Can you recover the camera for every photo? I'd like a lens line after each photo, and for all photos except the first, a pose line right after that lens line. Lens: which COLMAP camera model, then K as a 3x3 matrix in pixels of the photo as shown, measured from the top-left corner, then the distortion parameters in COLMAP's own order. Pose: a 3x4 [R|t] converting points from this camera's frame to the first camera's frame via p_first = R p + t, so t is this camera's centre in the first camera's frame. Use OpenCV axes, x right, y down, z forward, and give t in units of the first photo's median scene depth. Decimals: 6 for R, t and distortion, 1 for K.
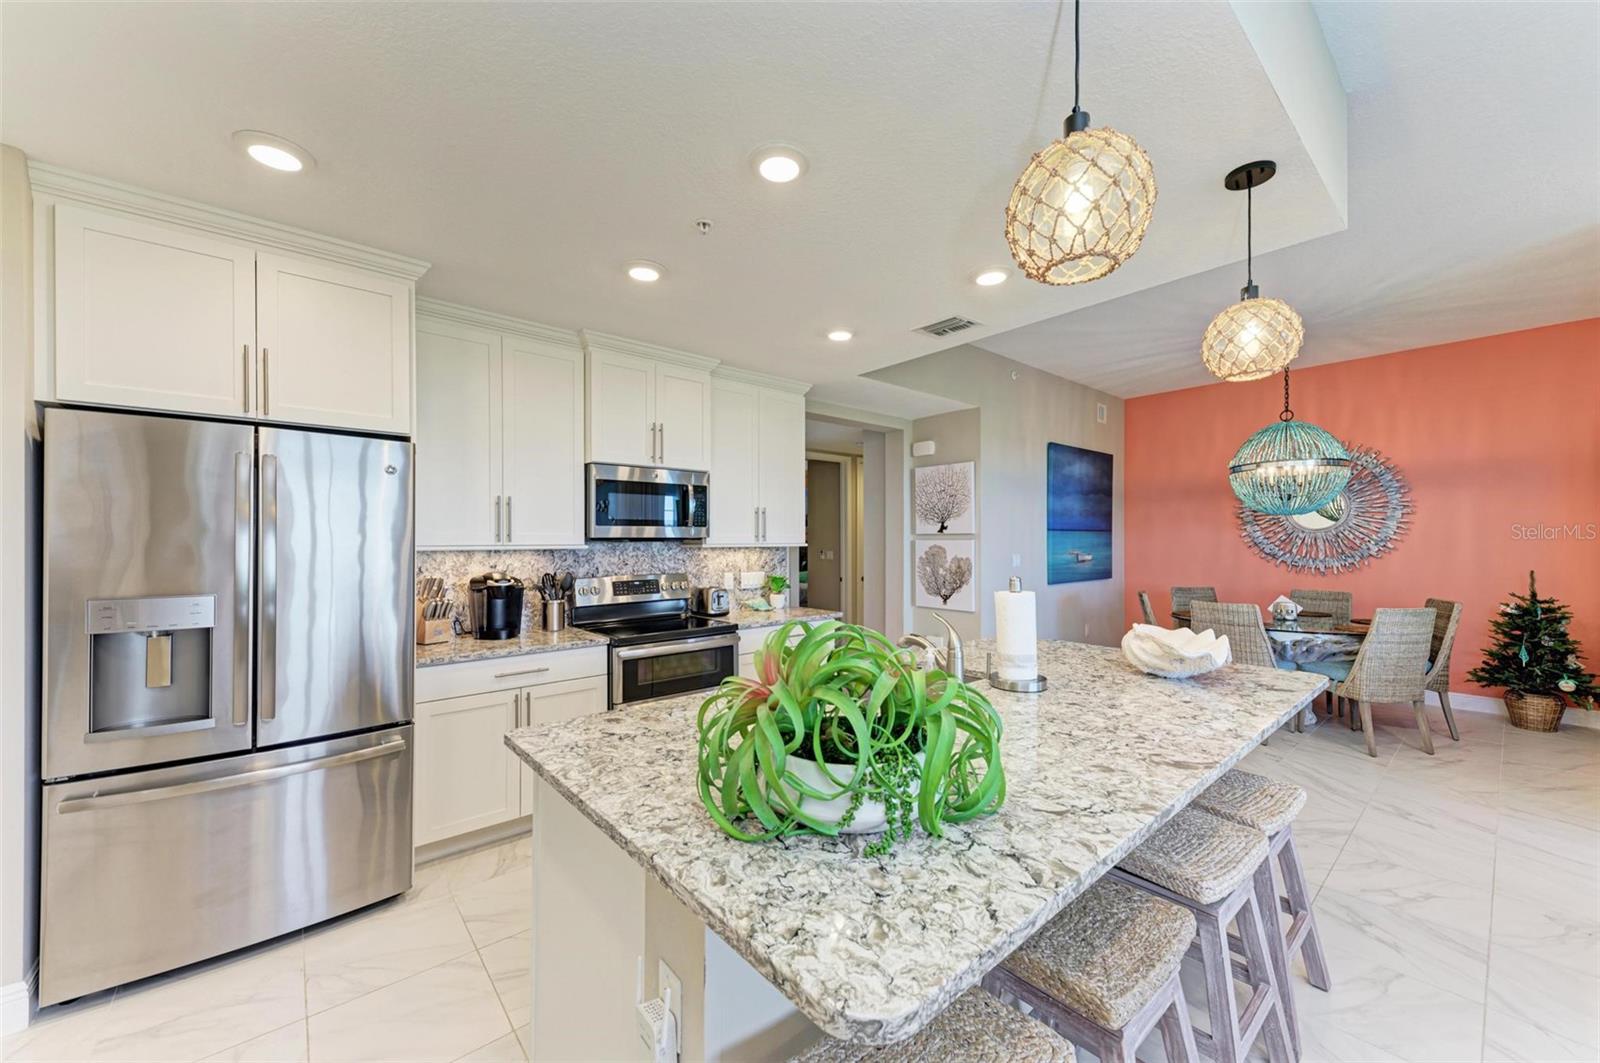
lens RADIAL K [[599.9, 0, 802.5], [0, 599.9, 539.3], [0, 0, 1]] dist [0.020953, -0.006830]
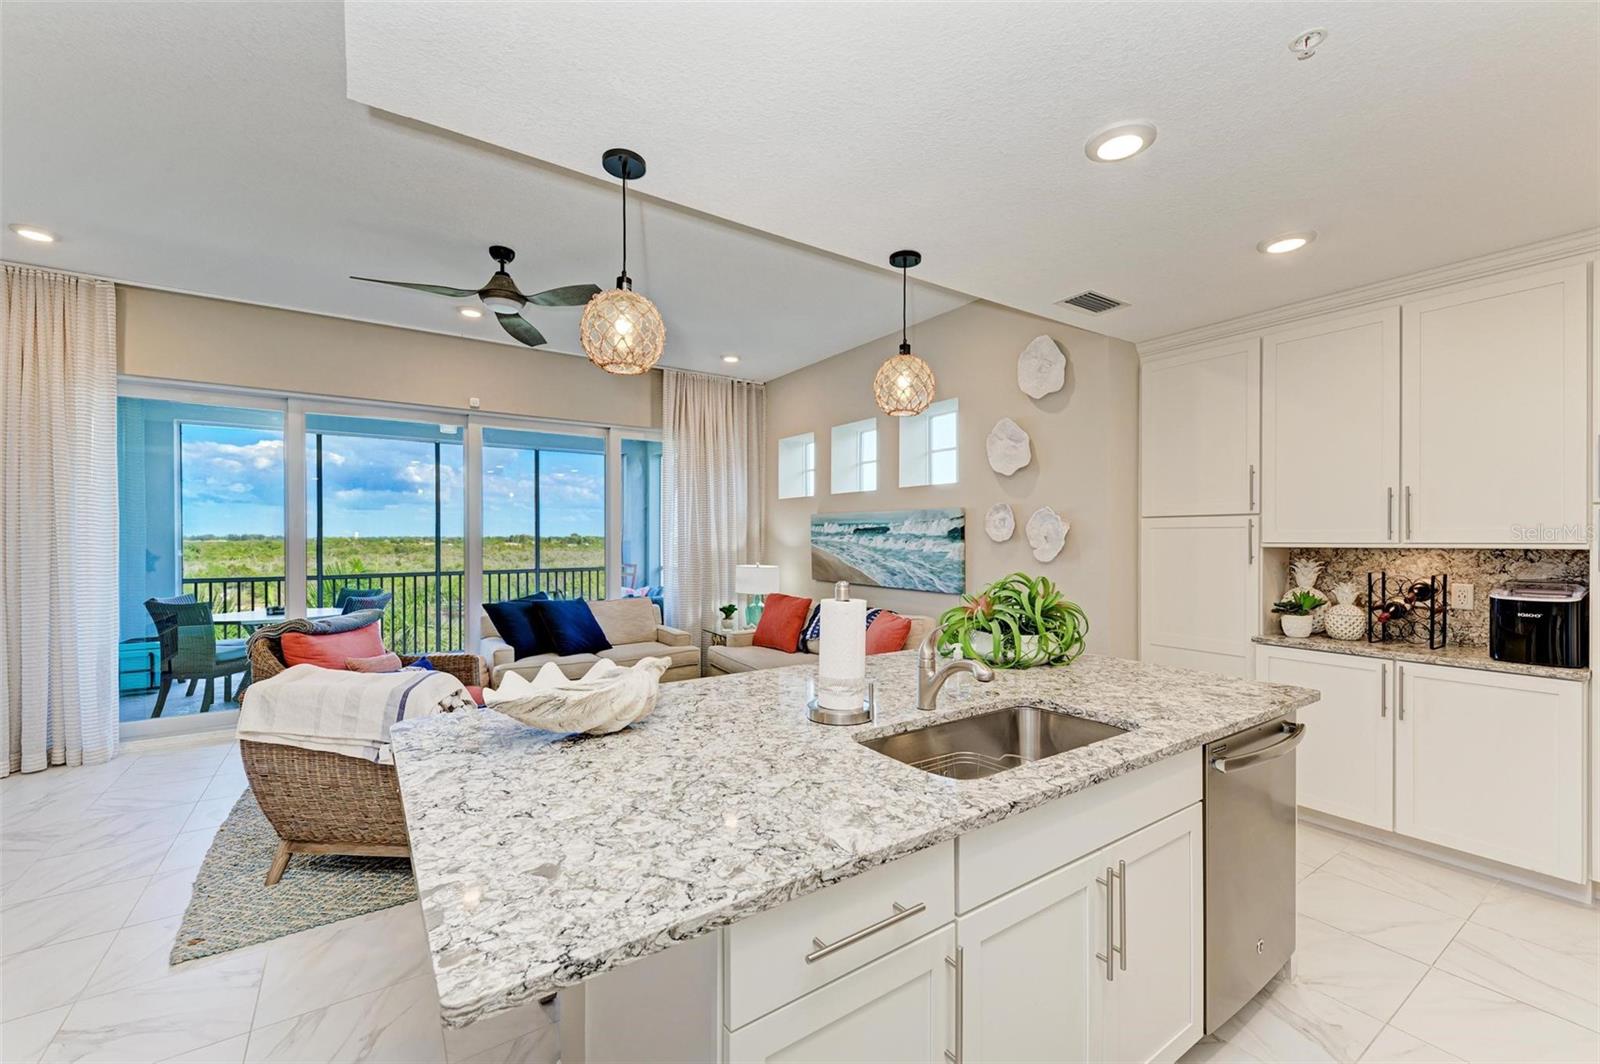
lens RADIAL K [[644.2, 0, 803.7], [0, 644.2, 540.3], [0, 0, 1]] dist [0.016098, -0.000320]
pose [[-0.993999, 0.002333, 0.109362, 0.171004], [0.002388, 0.999997, 0.000378, 0.004143], [-0.109361, 0.000637, -0.994002, 1.022172]]
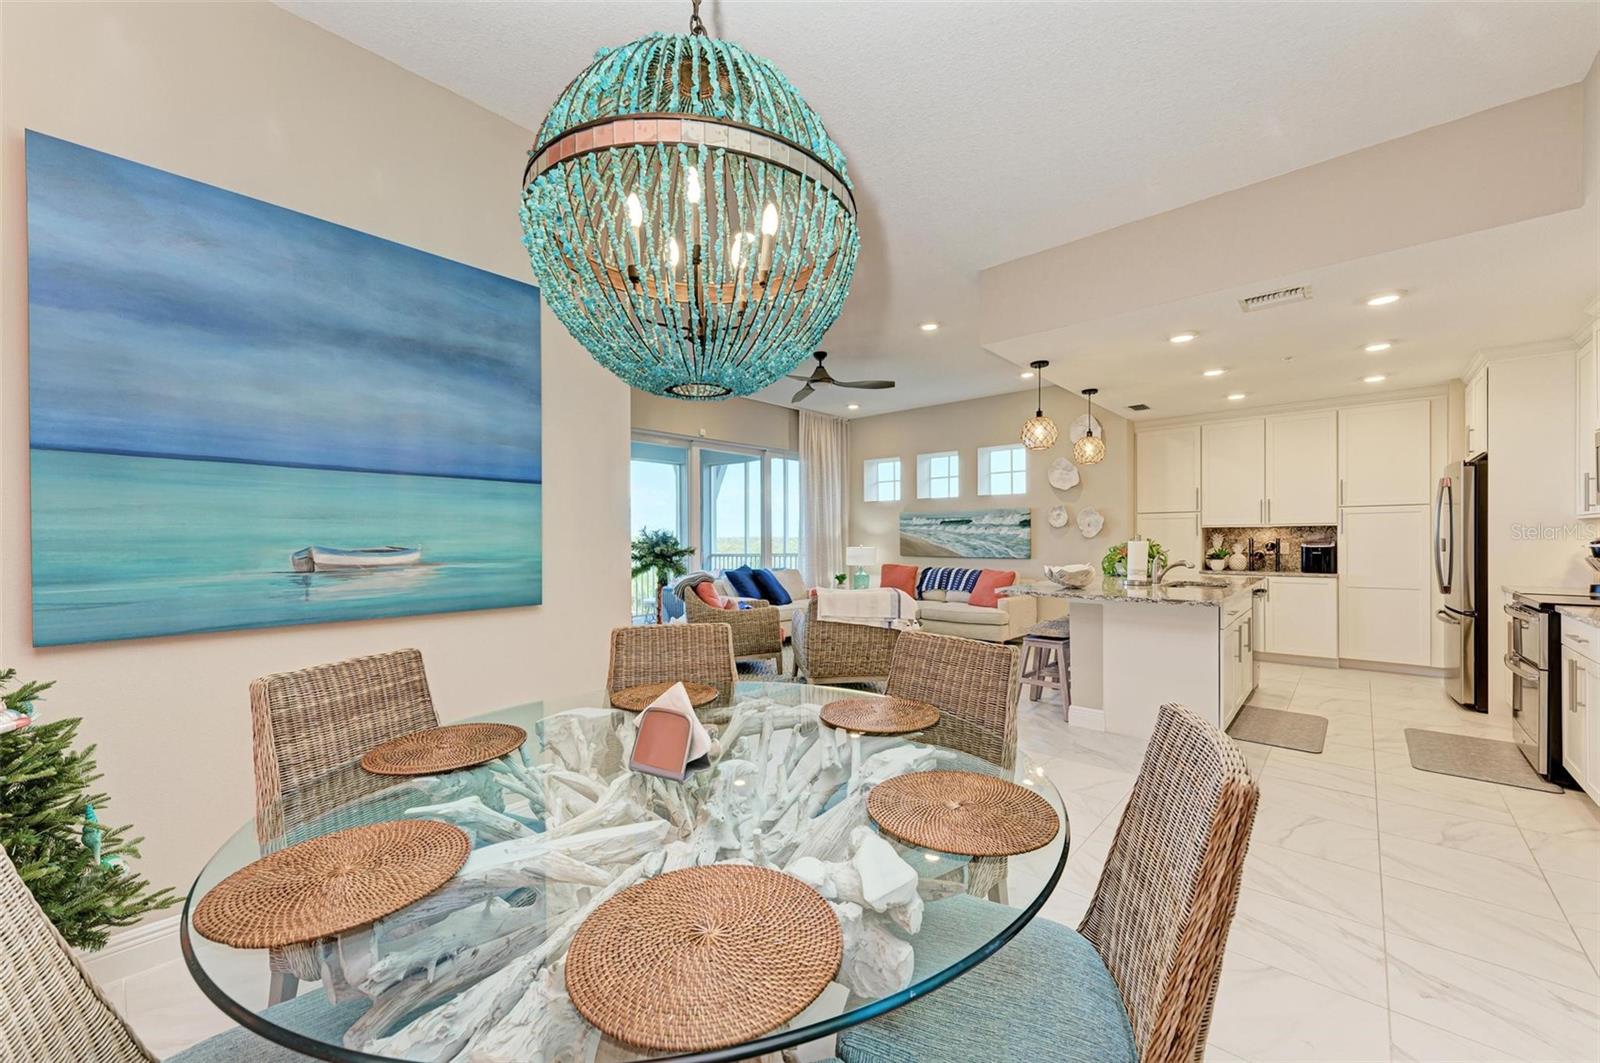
lens RADIAL K [[615.8, 0, 803.5], [0, 615.8, 539.0], [0, 0, 1]] dist [0.021330, -0.007310]
pose [[-0.990989, 0.008511, -0.133675, 1.003132], [0.008684, 0.999962, -0.000709, 0.039524], [0.133664, -0.001863, -0.991025, 1.660509]]
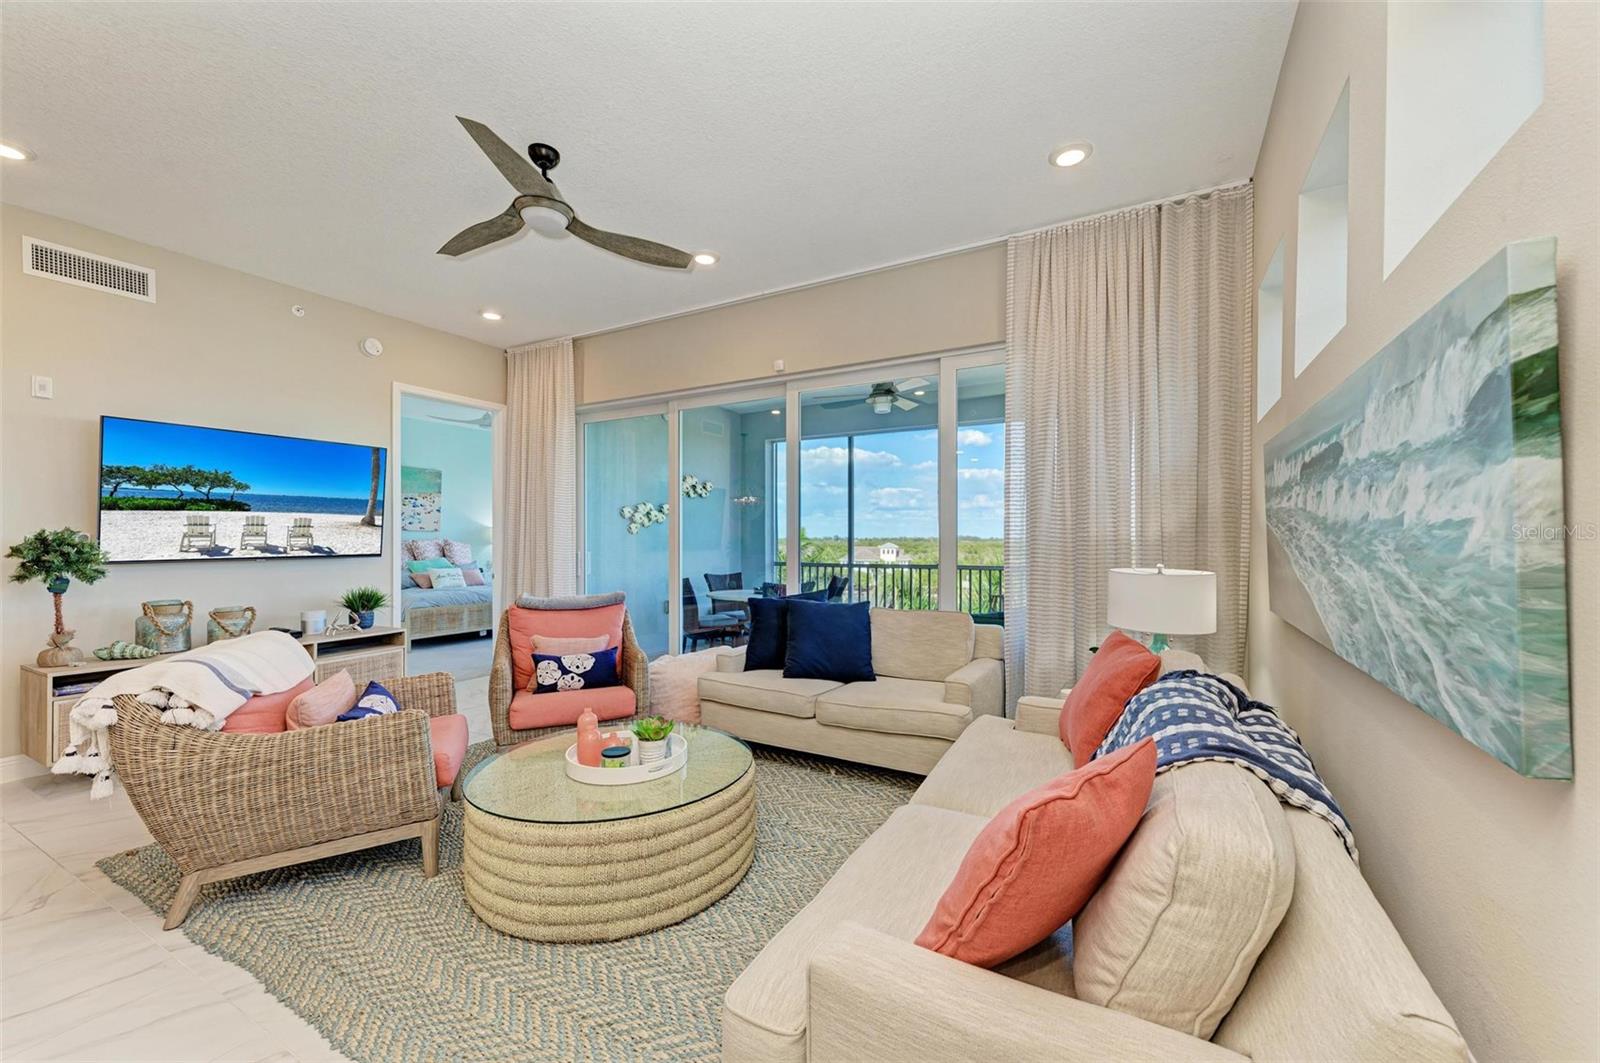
lens RADIAL K [[623.9, 0, 801.7], [0, 623.9, 540.8], [0, 0, 1]] dist [0.015920, -0.000238]
pose [[-0.345881, 0.000416, 0.938278, -0.097786], [-0.001944, 0.999997, -0.001161, 0.036039], [-0.938276, -0.002226, -0.345879, 0.044485]]
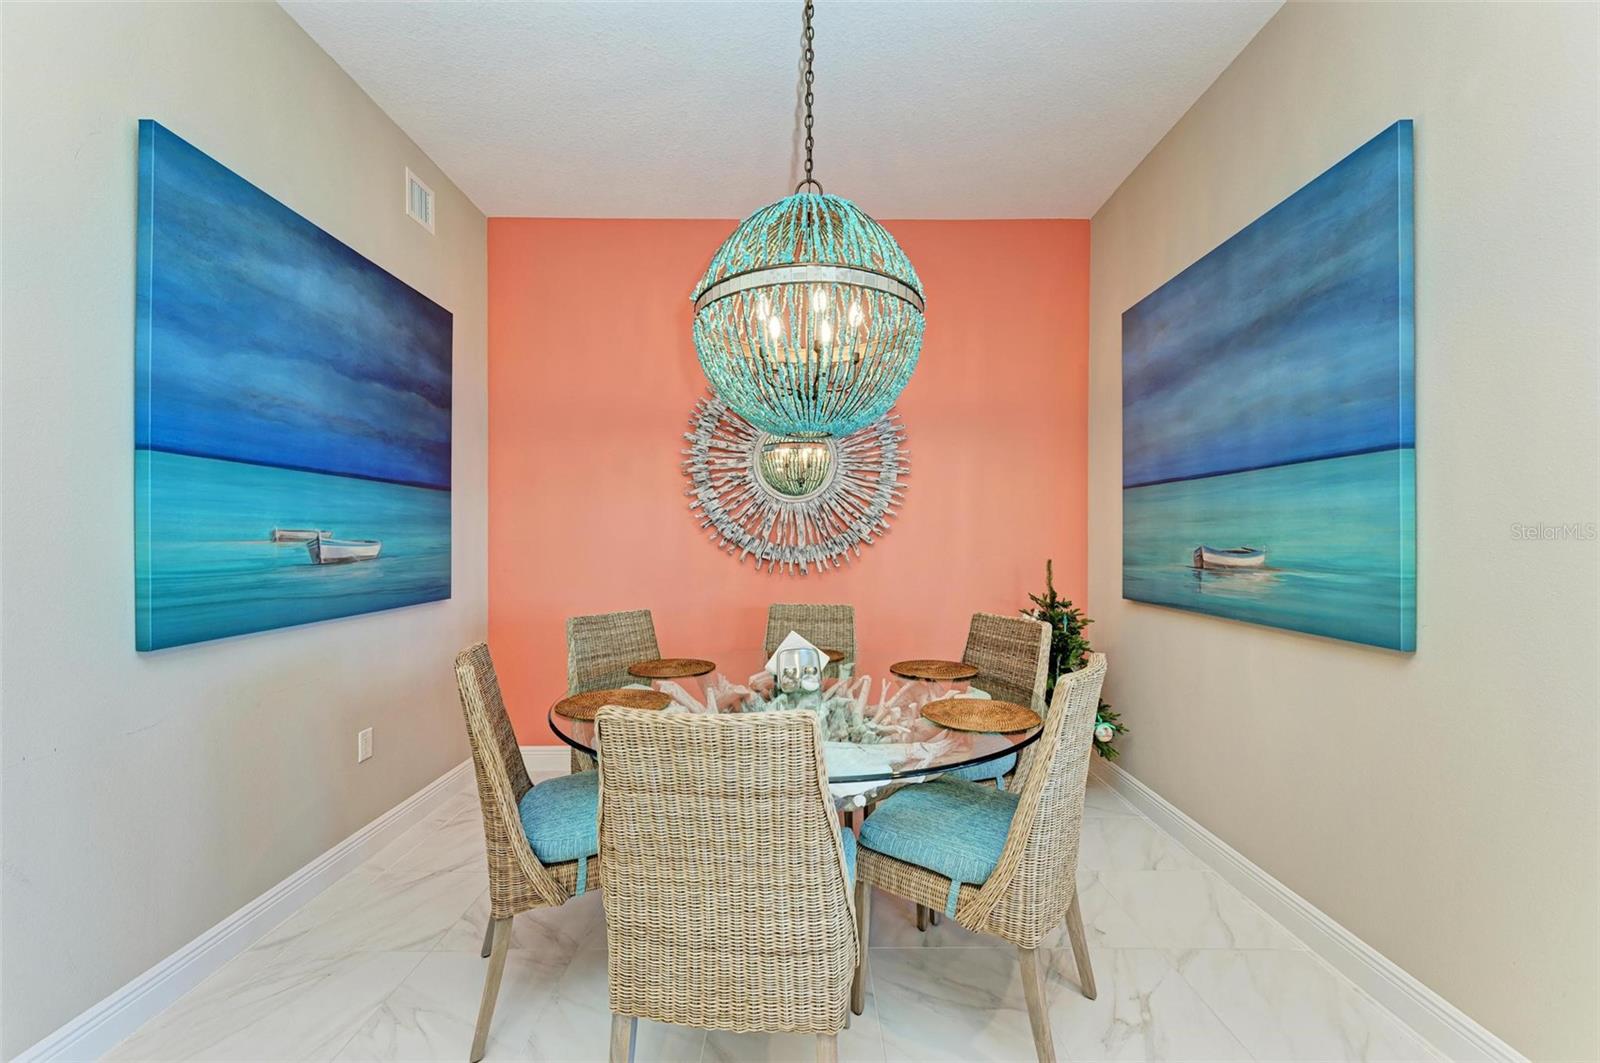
lens RADIAL K [[623.9, 0, 801.7], [0, 623.9, 540.8], [0, 0, 1]] dist [0.015920, -0.000238]
pose [[0.645633, 0.002097, 0.763645, 0.600674], [-0.004922, 0.999987, 0.001416, 0.037731], [-0.763632, -0.004673, 0.645635, 0.931100]]
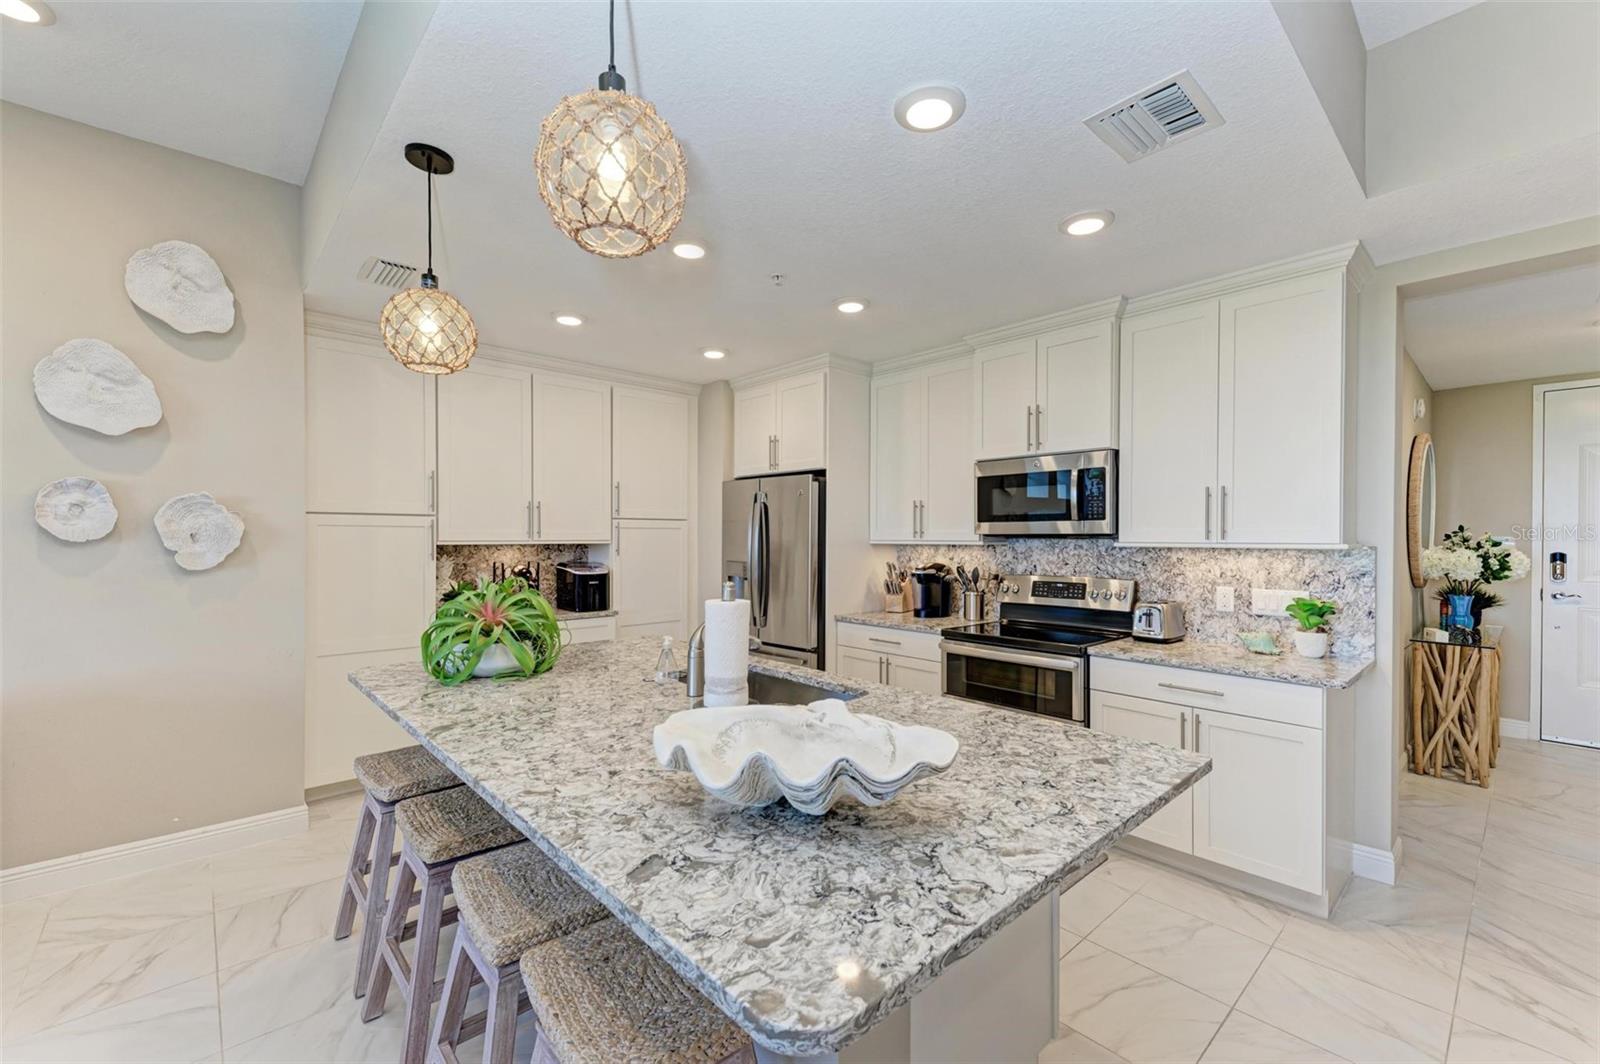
lens RADIAL K [[658.5, 0, 802.2], [0, 658.5, 540.1], [0, 0, 1]] dist [0.027311, -0.009676]
pose [[0.033532, 0.007275, -0.999411, 0.687893], [-0.001094, 0.999973, 0.007242, -0.000332], [0.999437, 0.000851, 0.033539, 0.587798]]
